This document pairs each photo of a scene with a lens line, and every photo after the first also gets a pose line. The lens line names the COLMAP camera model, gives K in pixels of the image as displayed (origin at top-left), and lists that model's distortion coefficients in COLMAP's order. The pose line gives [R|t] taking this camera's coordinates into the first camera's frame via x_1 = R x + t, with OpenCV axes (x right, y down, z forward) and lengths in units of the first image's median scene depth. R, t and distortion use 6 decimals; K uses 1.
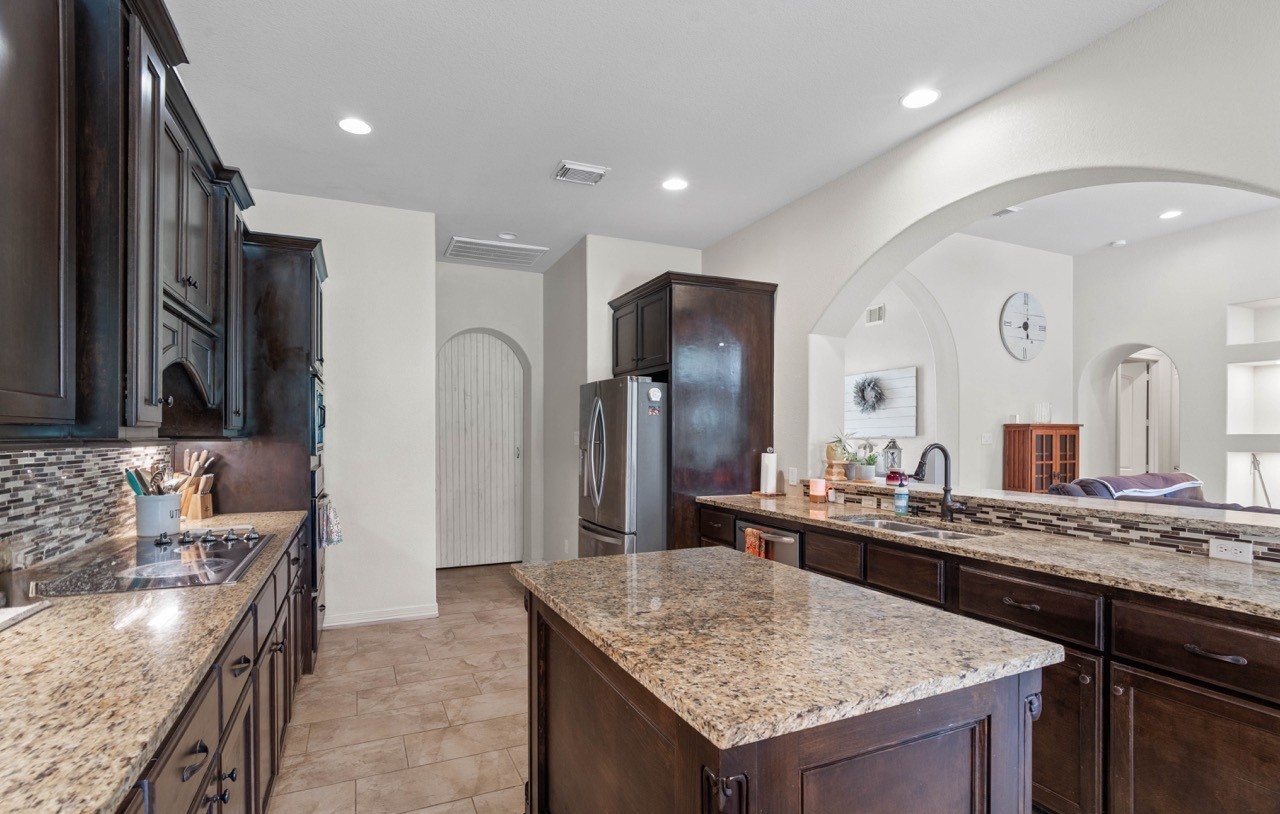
lens RADIAL K [[607.4, 0, 638.7], [0, 607.4, 437.8], [0, 0, 1]] dist [-0.016954, -0.000080]
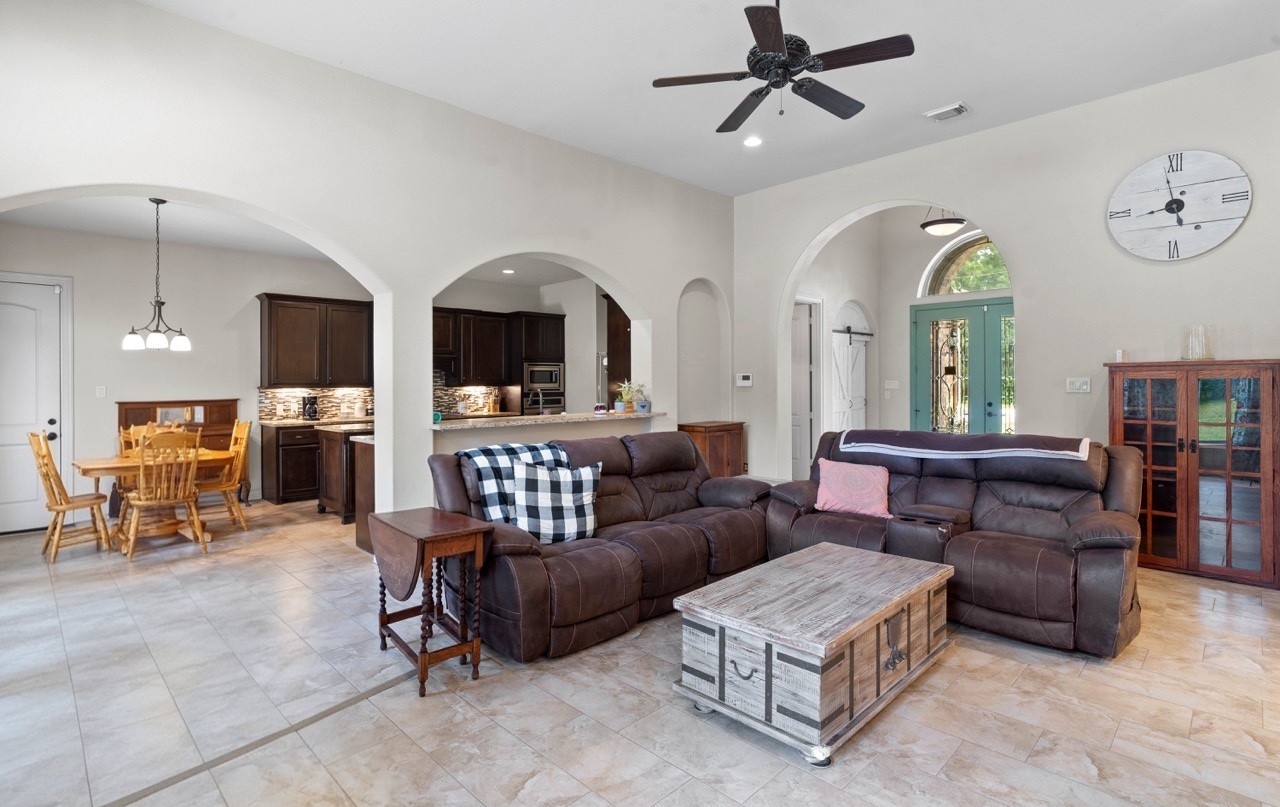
lens RADIAL K [[607.8, 0, 625.5], [0, 607.8, 379.2], [0, 0, 1]] dist [0.000630, -0.000026]
pose [[0.345410, -0.008694, -0.938412, 1.679533], [0.003164, 0.999962, -0.008100, -0.003271], [0.938447, -0.000171, 0.345424, 0.399116]]
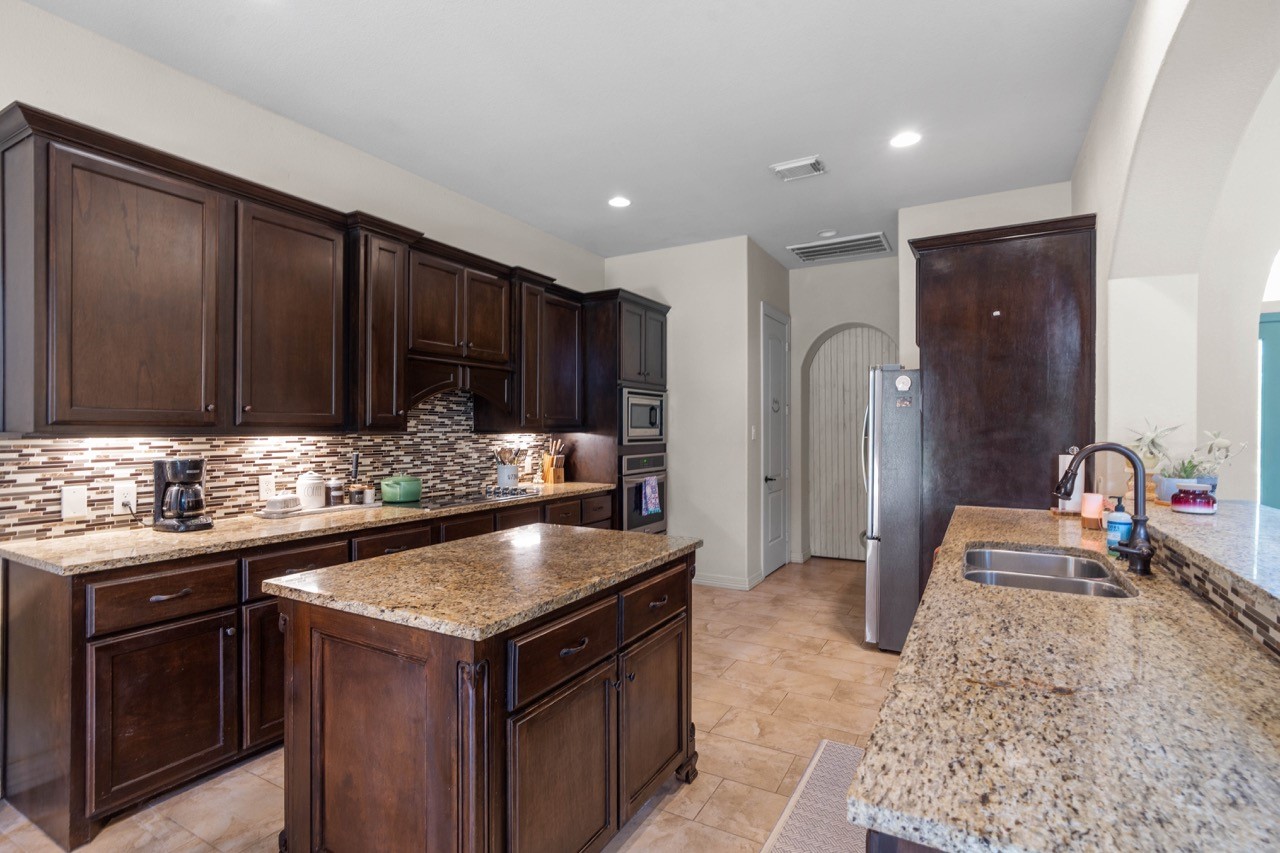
lens RADIAL K [[611.8, 0, 635.3], [0, 611.8, 428.4], [0, 0, 1]] dist [-0.005908, 0.000872]
pose [[0.591473, -0.002062, -0.806322, 0.480217], [-0.003293, 0.999982, -0.004973, -0.000835], [0.806318, 0.005597, 0.591456, 0.158959]]
